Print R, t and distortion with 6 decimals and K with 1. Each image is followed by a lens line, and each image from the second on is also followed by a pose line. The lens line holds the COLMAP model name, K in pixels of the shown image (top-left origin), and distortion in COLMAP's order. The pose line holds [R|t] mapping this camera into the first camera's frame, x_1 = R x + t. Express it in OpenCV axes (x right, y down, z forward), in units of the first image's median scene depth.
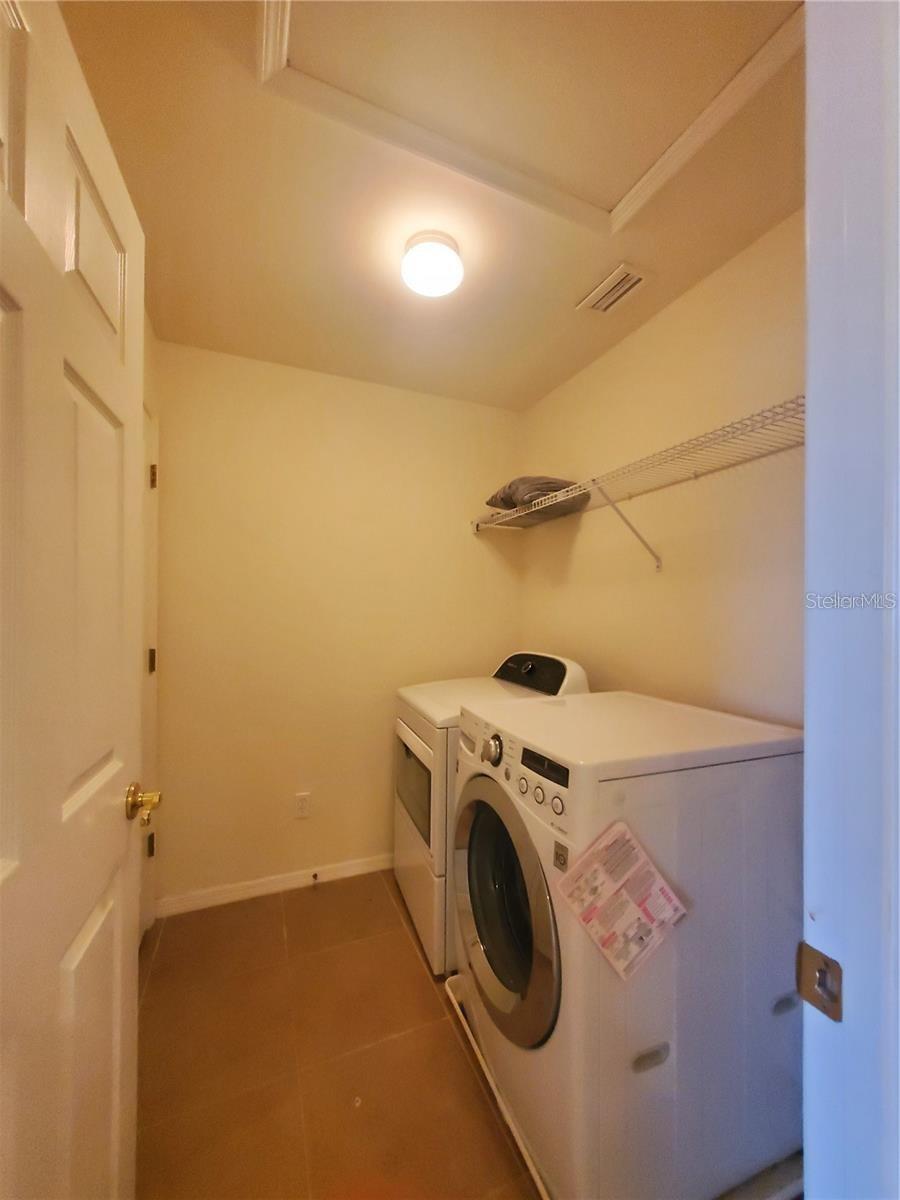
lens RADIAL K [[474.3, 0, 456.3], [0, 474.3, 602.3], [0, 0, 1]] dist [-0.002234, -0.000125]
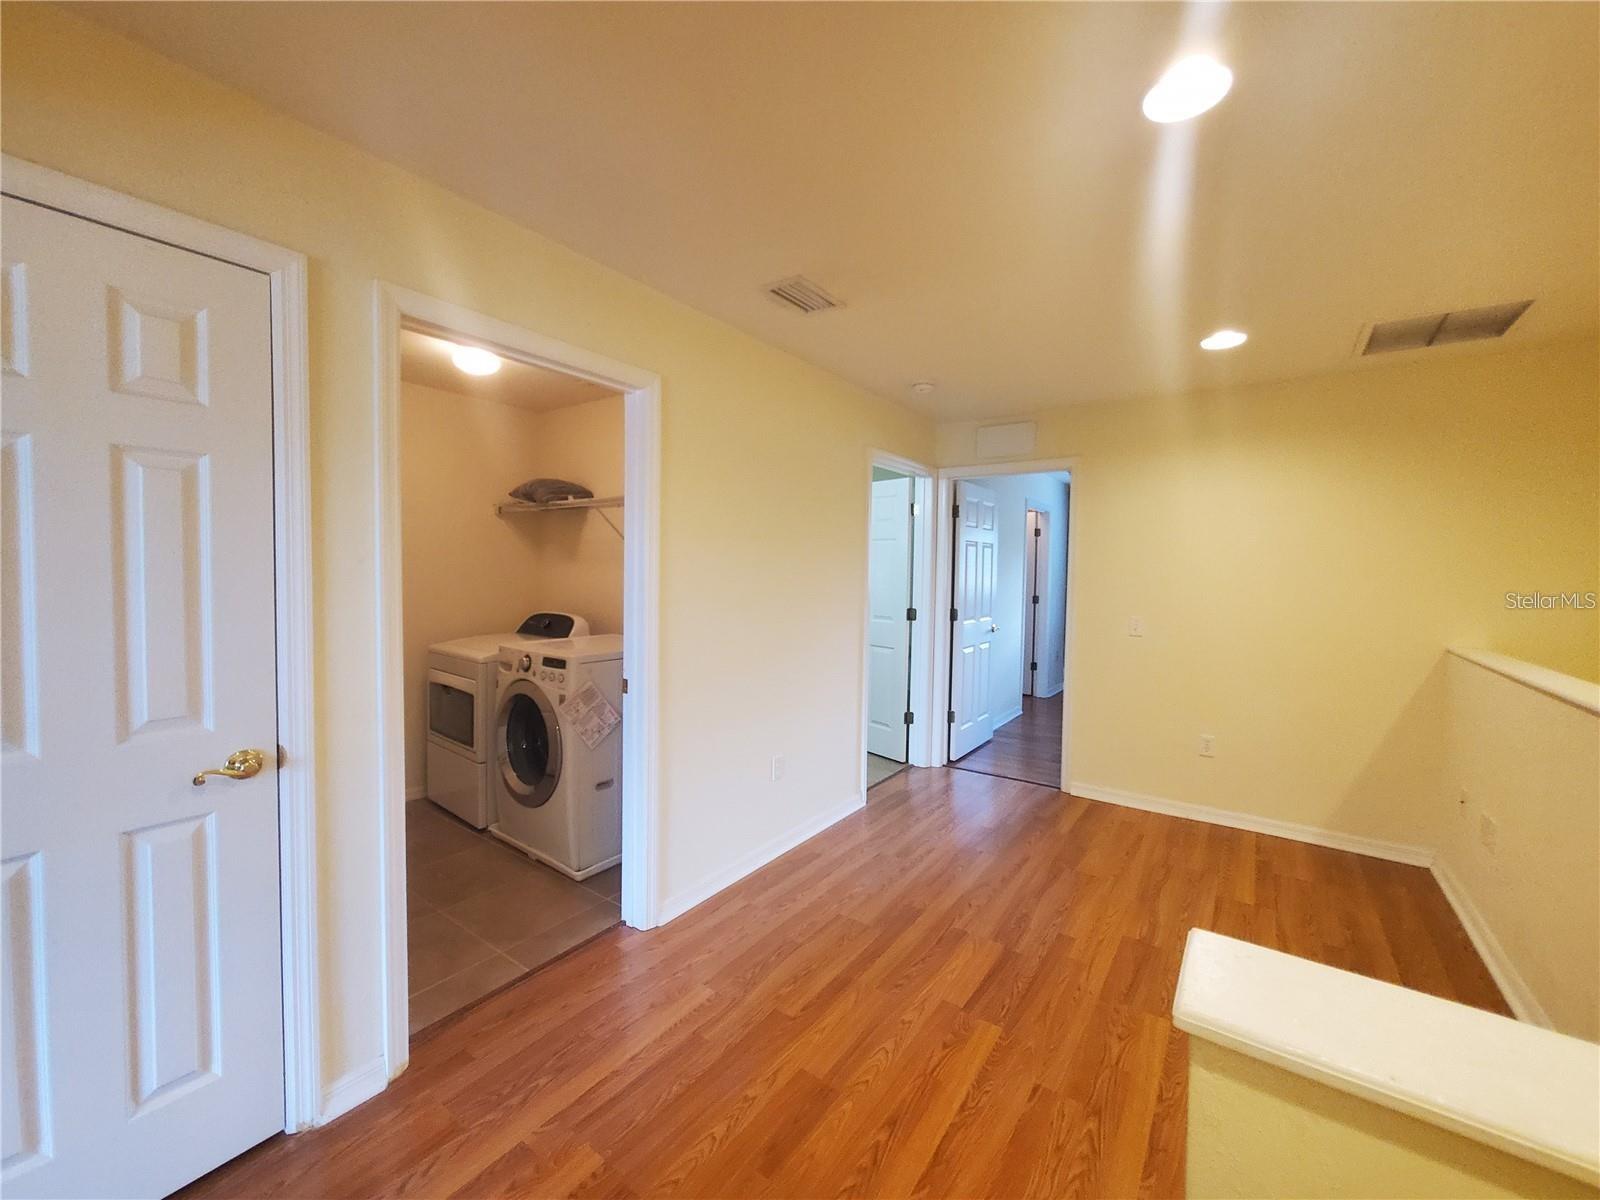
lens RADIAL K [[632.4, 0, 825.5], [0, 632.4, 586.1], [0, 0, 1]] dist [-0.002234, -0.000125]
pose [[0.843204, -0.010854, 0.537484, -0.245090], [-0.019852, 0.998486, 0.051306, -0.128357], [-0.537227, -0.053932, 0.841712, -1.605425]]
